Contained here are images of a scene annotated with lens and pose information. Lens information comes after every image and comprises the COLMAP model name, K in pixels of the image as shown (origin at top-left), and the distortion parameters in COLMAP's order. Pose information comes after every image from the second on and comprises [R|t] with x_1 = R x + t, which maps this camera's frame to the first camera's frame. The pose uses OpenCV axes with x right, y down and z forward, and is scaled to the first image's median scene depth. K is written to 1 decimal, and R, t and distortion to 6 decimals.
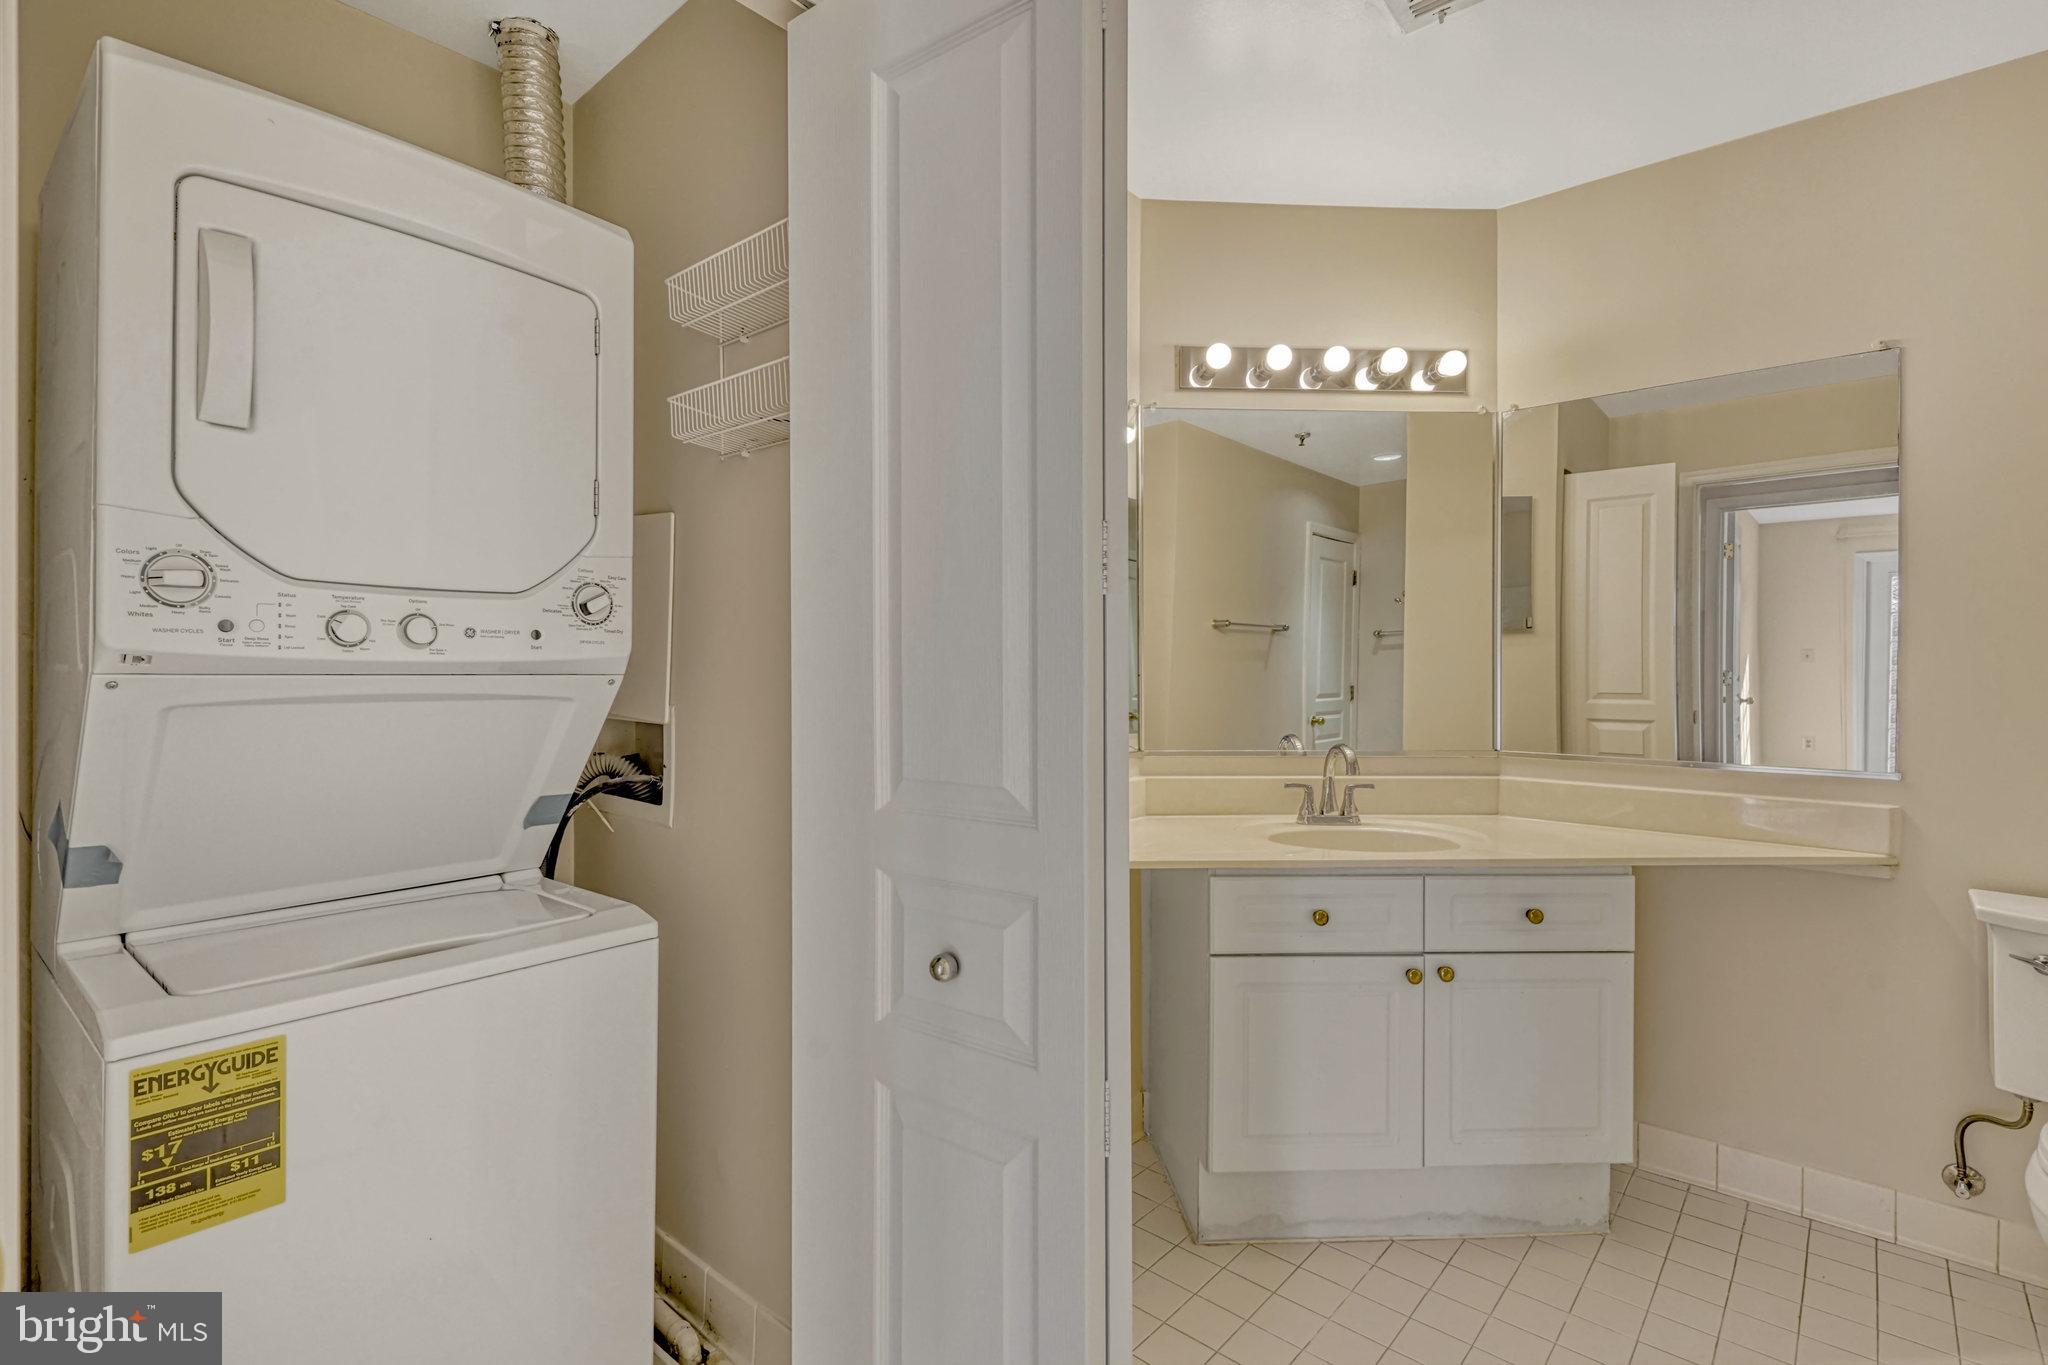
lens RADIAL K [[944.5, 0, 1013.5], [0, 944.5, 671.0], [0, 0, 1]] dist [0.010016, -0.000860]
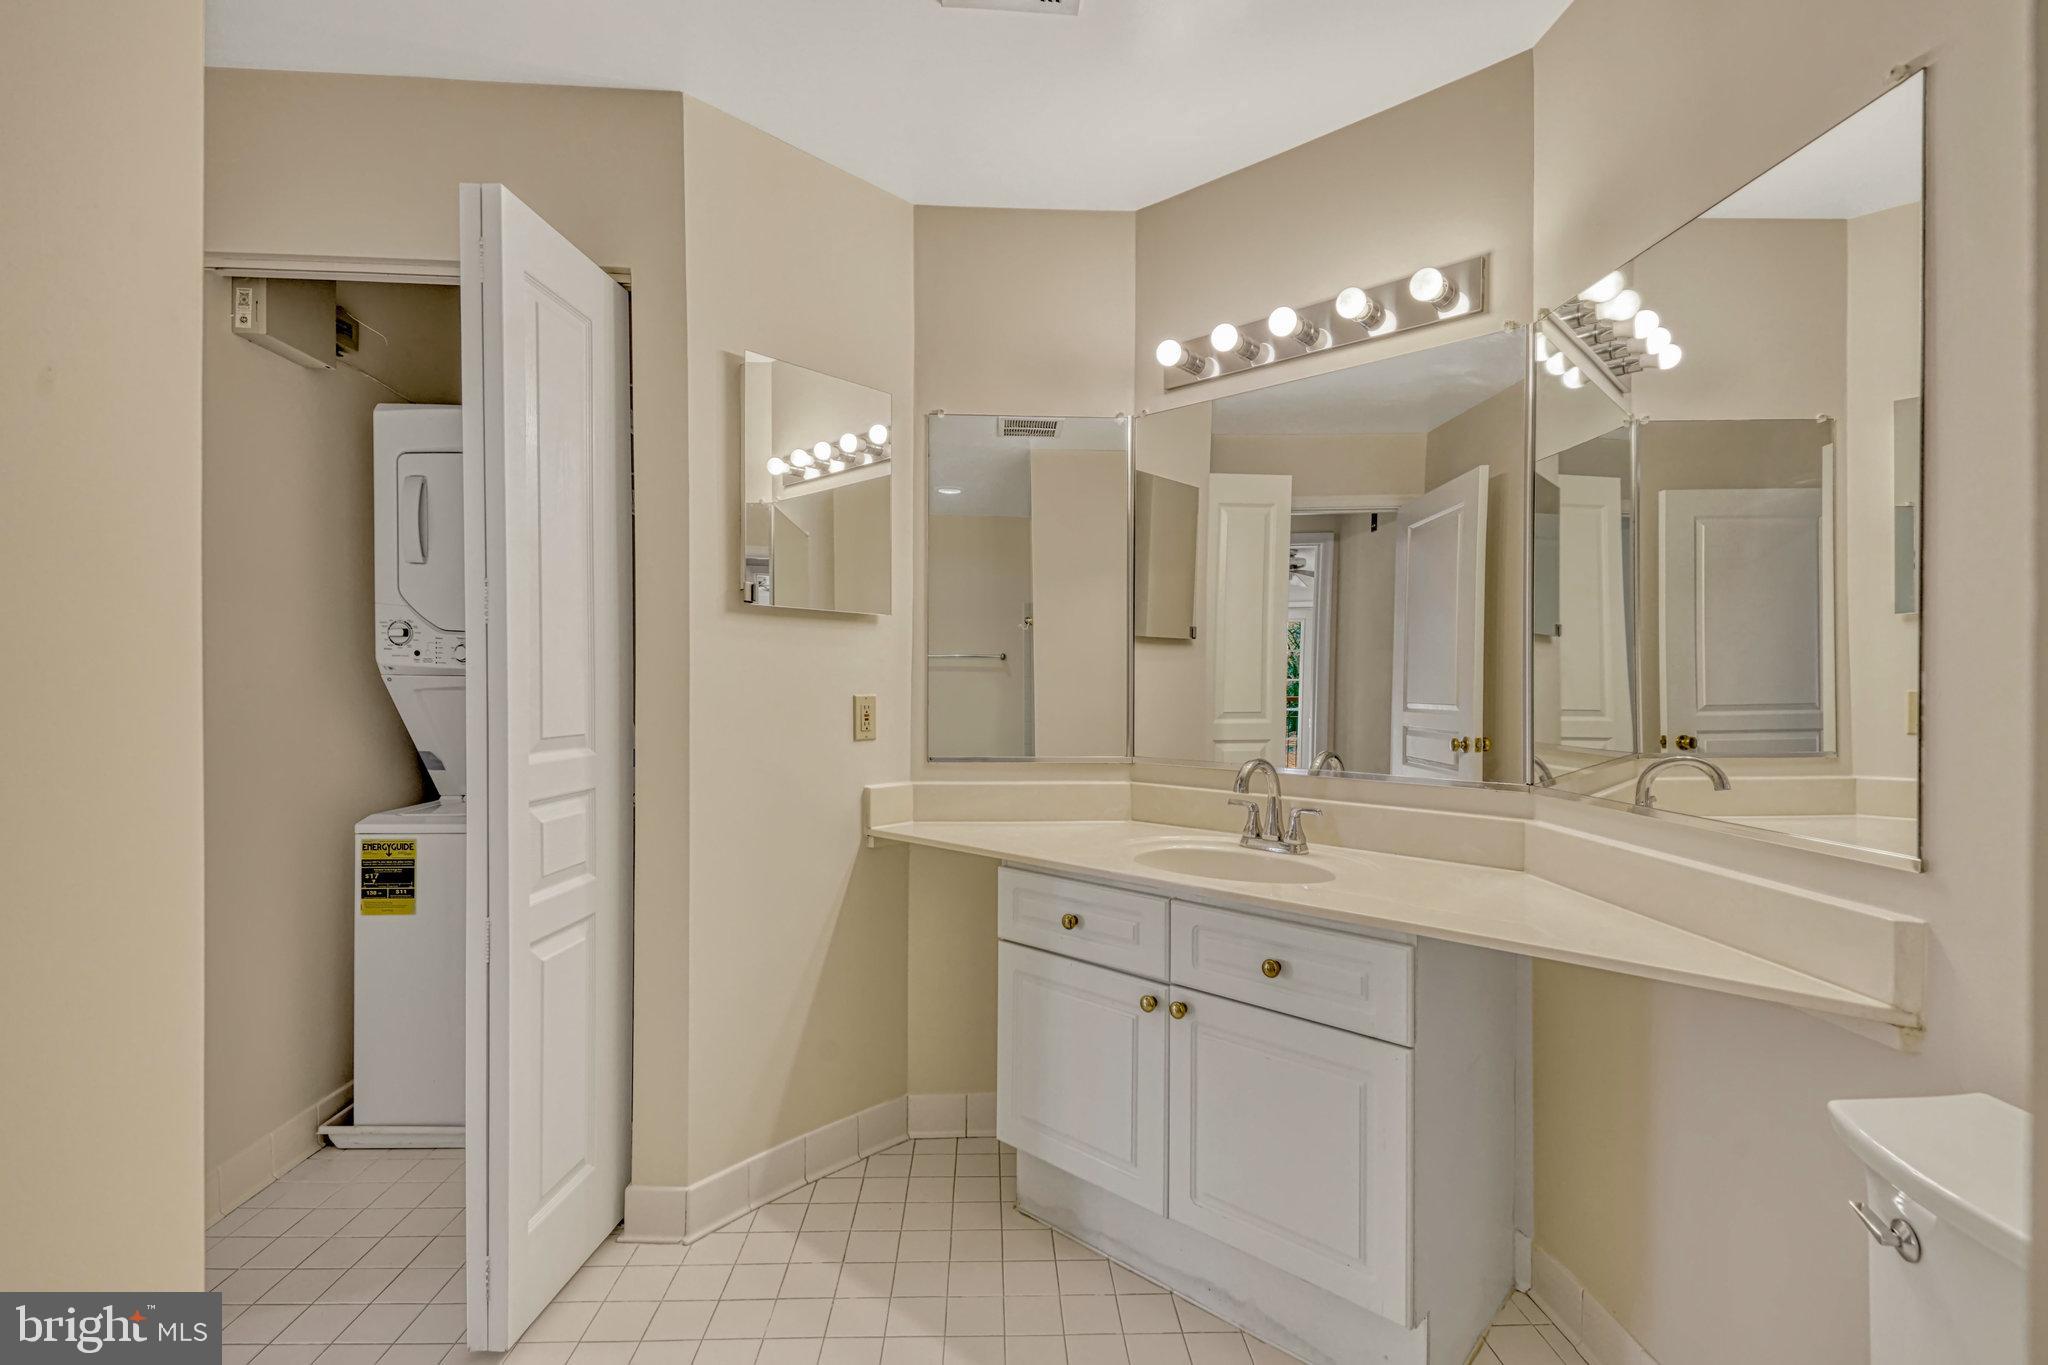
lens RADIAL K [[992.4, 0, 1017.0], [0, 992.4, 698.6], [0, 0, 1]] dist [0.025754, -0.000142]
pose [[0.684088, 0.015361, -0.729237, 1.046694], [-0.003630, 0.999838, 0.017656, 0.007062], [0.729390, -0.009431, 0.684033, 0.242794]]
